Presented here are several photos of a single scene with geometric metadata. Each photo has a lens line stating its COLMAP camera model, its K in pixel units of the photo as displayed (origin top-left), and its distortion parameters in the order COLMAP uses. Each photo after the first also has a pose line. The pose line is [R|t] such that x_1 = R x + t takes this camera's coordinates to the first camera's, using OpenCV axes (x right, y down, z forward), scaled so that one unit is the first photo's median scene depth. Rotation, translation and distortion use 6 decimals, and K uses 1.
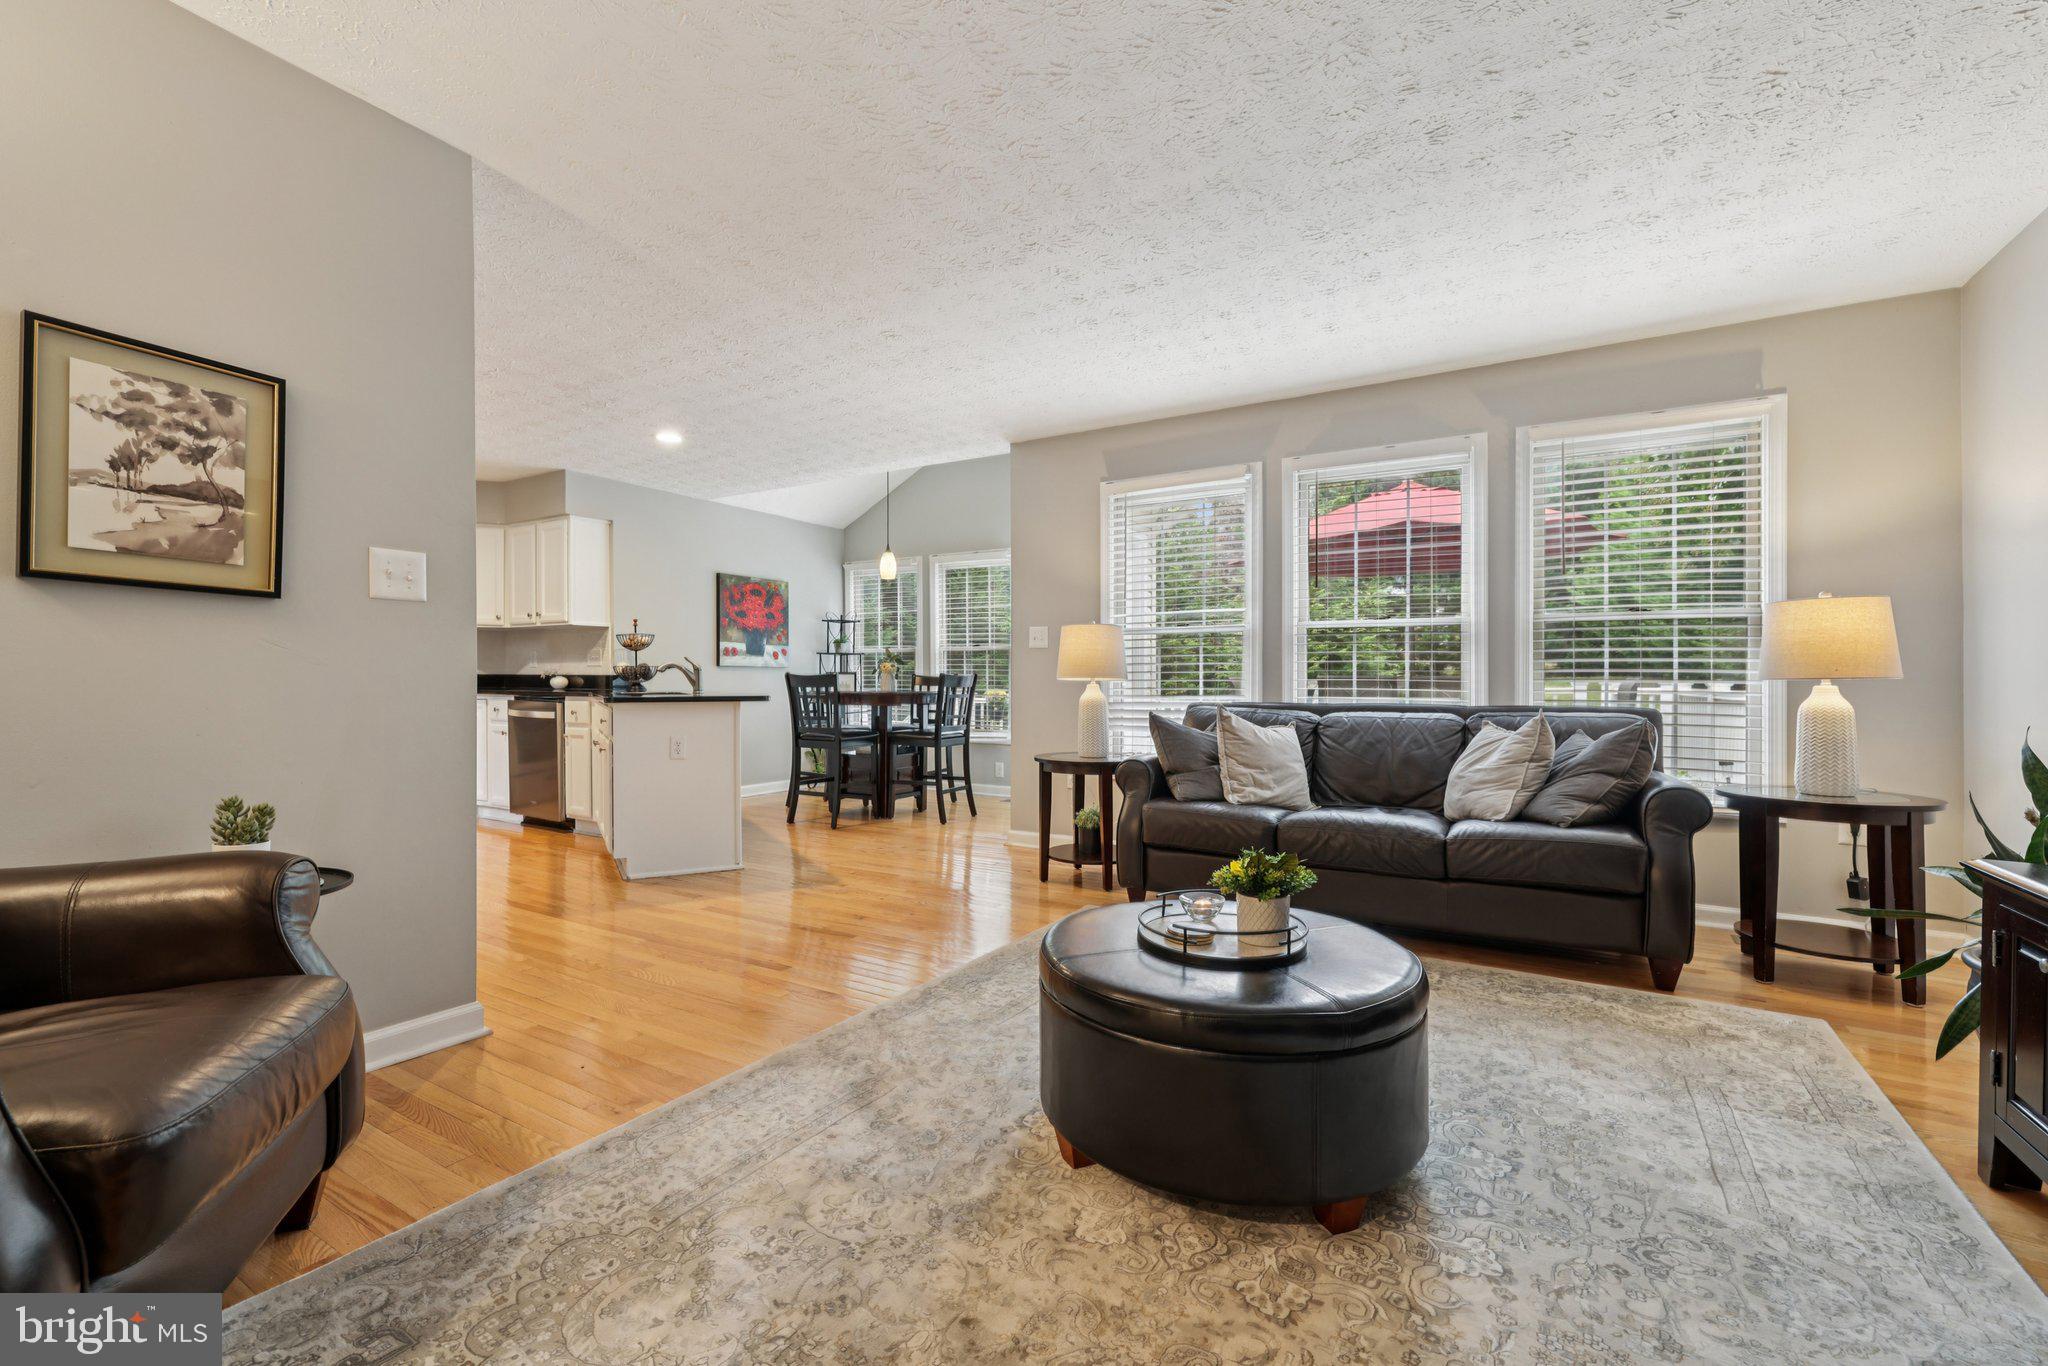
lens RADIAL K [[876.9, 0, 1020.7], [0, 876.9, 674.4], [0, 0, 1]] dist [0.001213, -0.000312]
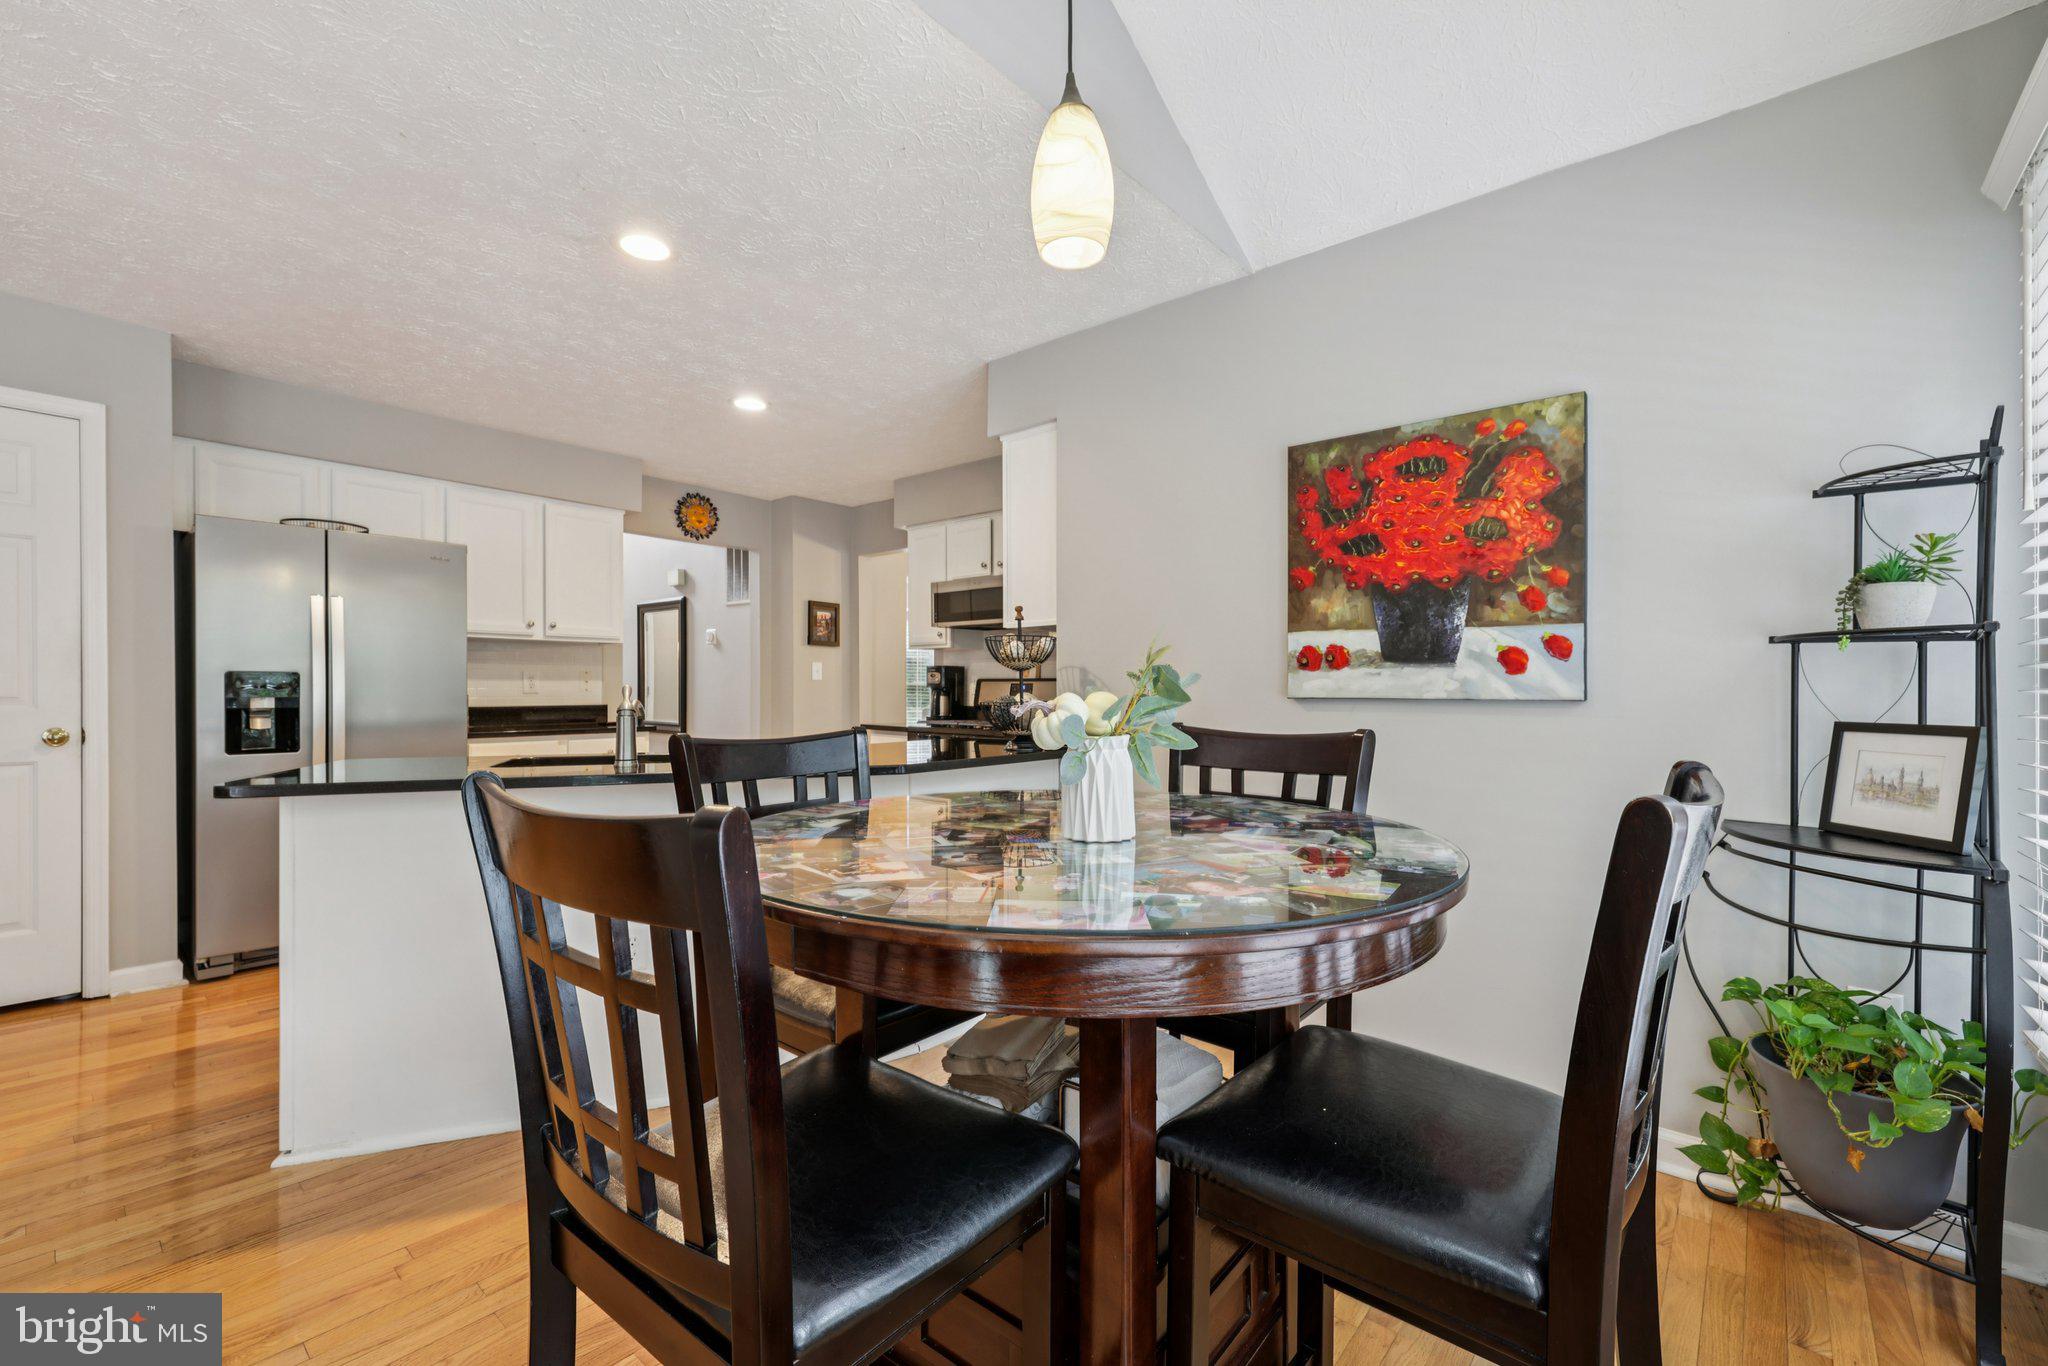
lens RADIAL K [[876.9, 0, 1031.2], [0, 876.9, 694.4], [0, 0, 1]] dist [0.001213, -0.000312]
pose [[-0.154451, -0.001859, -0.987999, 0.036555], [-0.004252, 0.999990, -0.001217, -0.009623], [0.987991, 0.004013, -0.154457, 0.910594]]
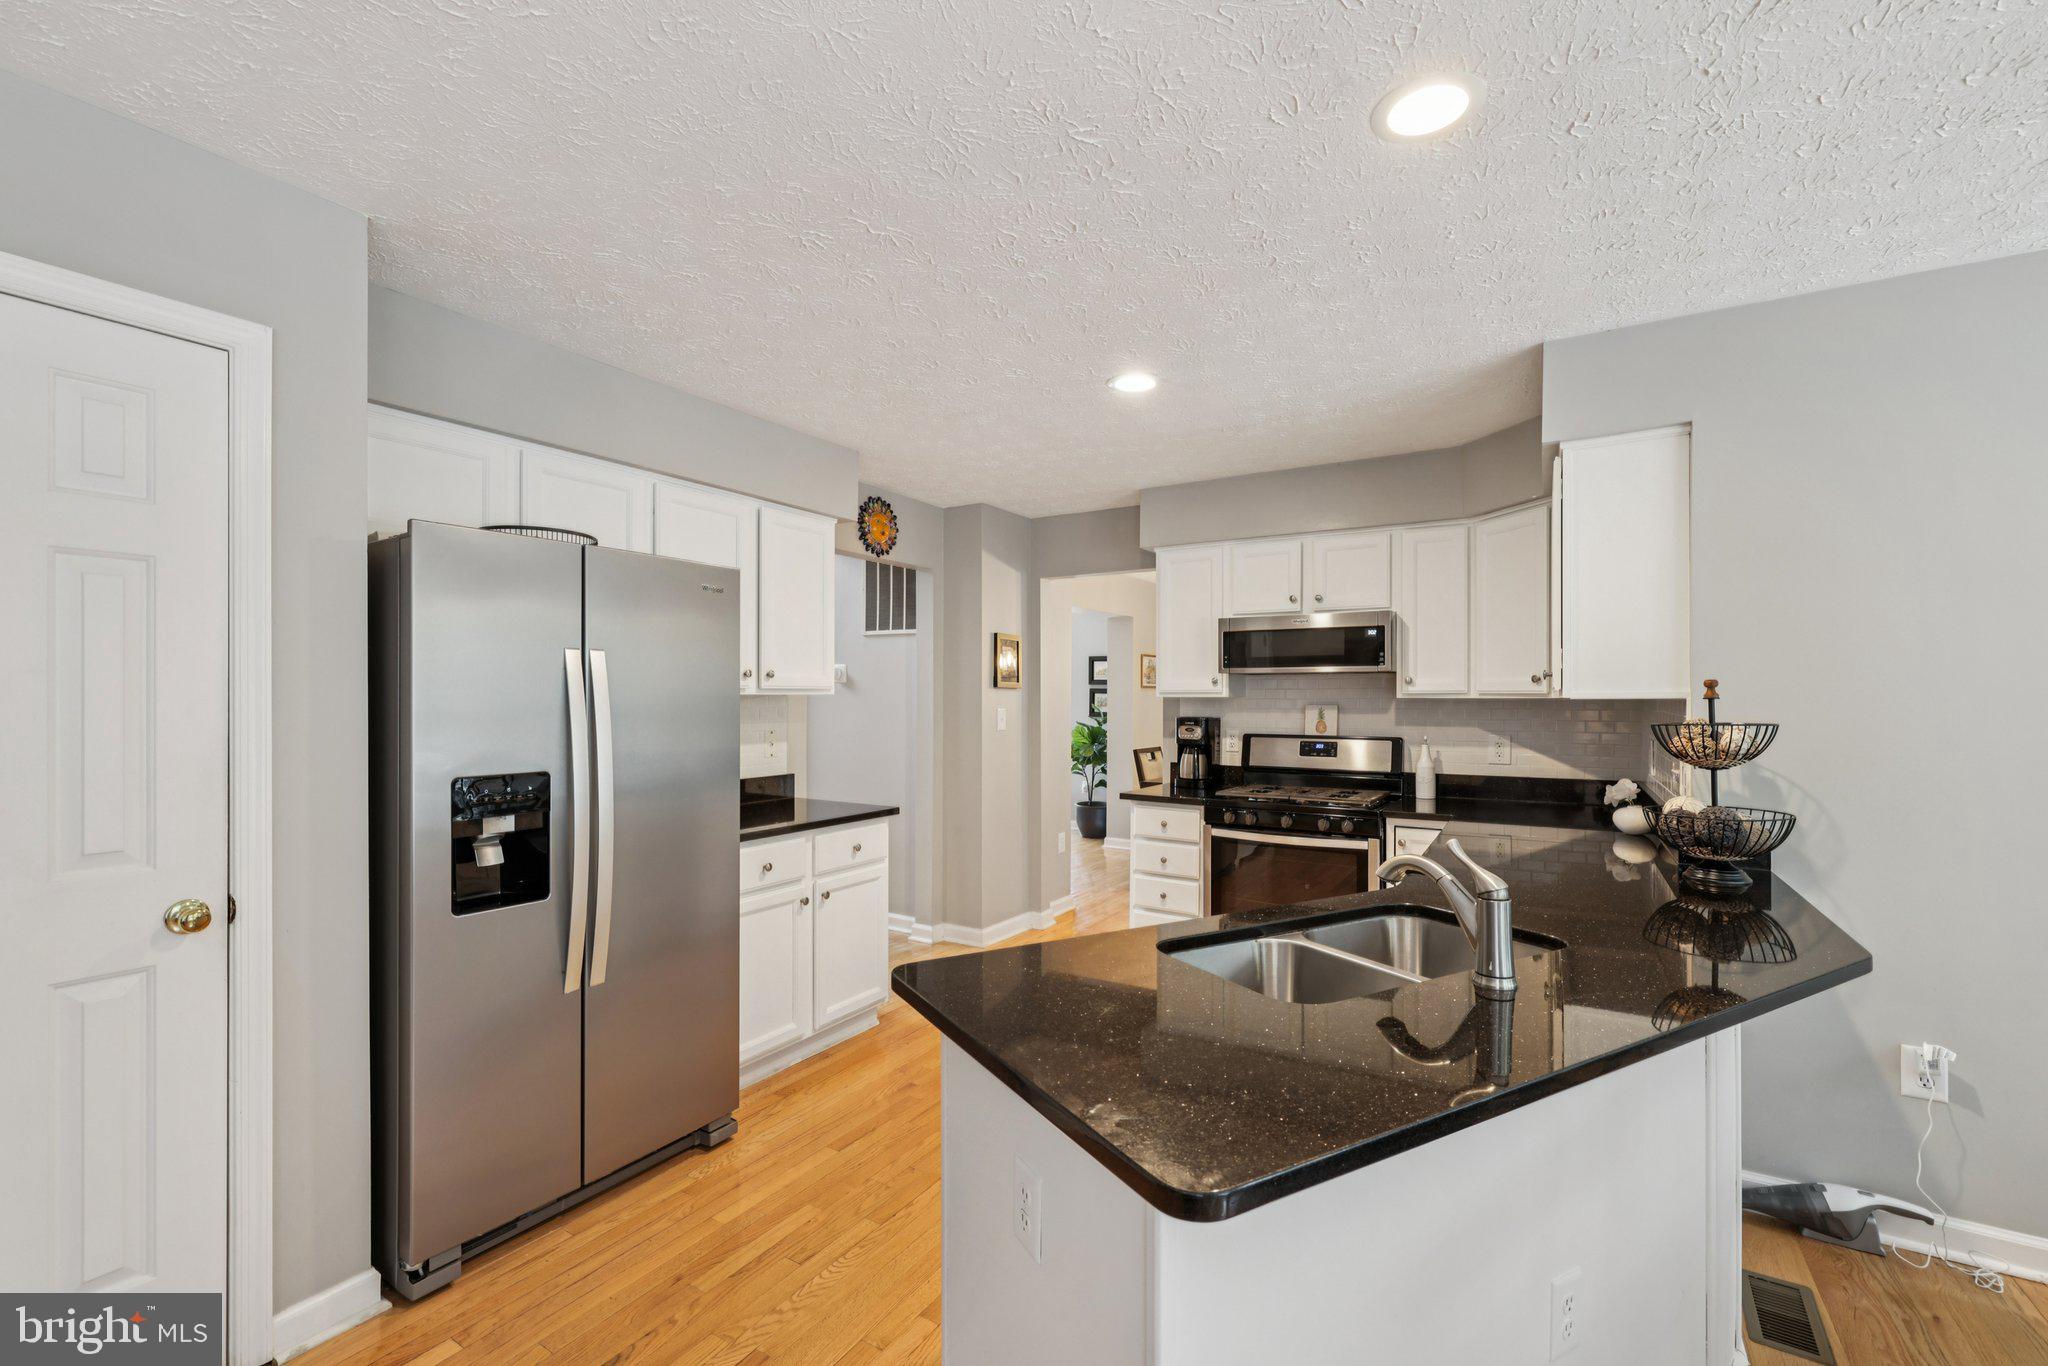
lens RADIAL K [[876.9, 0, 1018.9], [0, 876.9, 692.7], [0, 0, 1]] dist [0.001213, -0.000312]
pose [[-0.013835, -0.008546, -0.999868, -0.035839], [-0.001520, 0.999962, -0.008526, -0.032968], [0.999903, 0.001402, -0.013847, 0.715221]]
